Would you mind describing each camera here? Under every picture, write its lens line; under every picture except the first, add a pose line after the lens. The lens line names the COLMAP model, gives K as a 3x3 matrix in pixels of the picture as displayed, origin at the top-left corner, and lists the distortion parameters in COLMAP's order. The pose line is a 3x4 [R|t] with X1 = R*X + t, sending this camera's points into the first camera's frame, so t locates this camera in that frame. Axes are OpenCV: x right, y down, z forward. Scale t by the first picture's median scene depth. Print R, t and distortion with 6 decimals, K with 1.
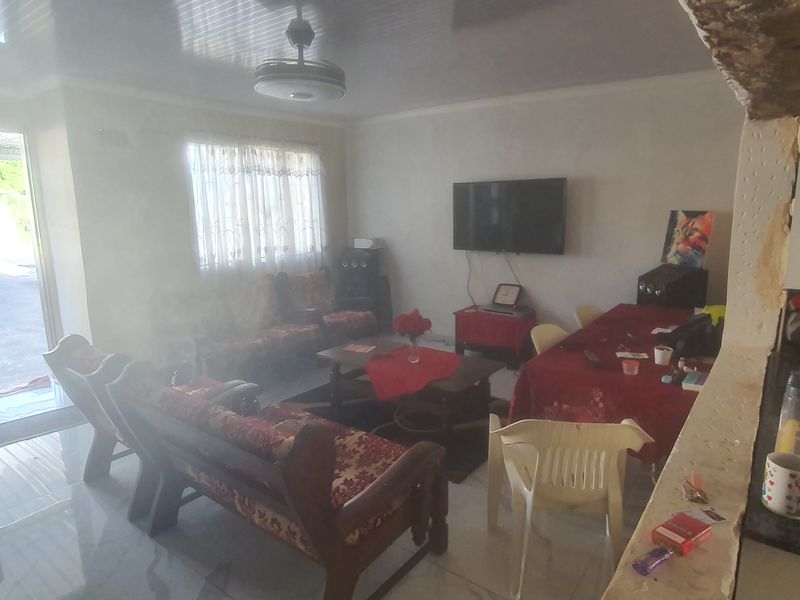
lens RADIAL K [[501.5, 0, 402.9], [0, 501.5, 297.8], [0, 0, 1]] dist [-0.000188, 0.000030]
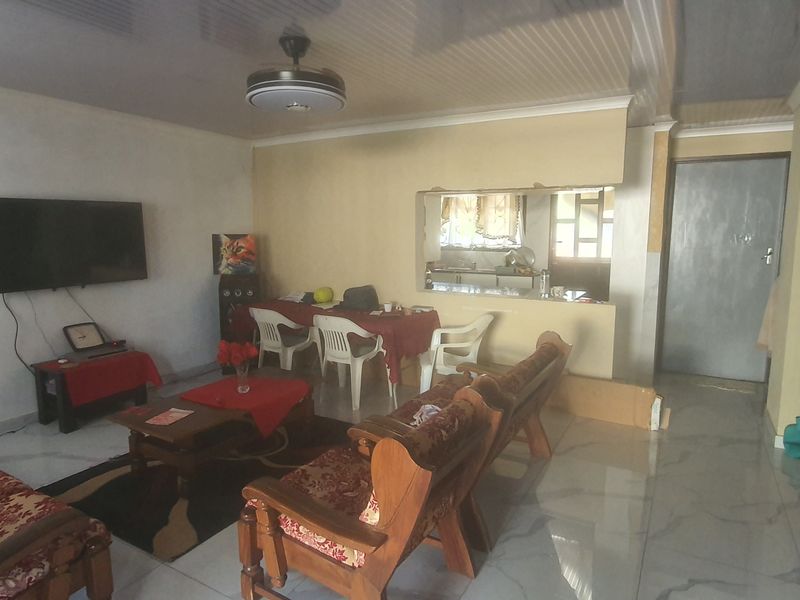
lens RADIAL K [[501.5, 0, 402.9], [0, 501.5, 297.8], [0, 0, 1]] dist [-0.000188, 0.000030]
pose [[-0.122976, -0.125533, 0.984438, -0.839049], [0.188878, 0.970875, 0.147398, -0.115050], [-0.974270, 0.204065, -0.095684, 0.690867]]
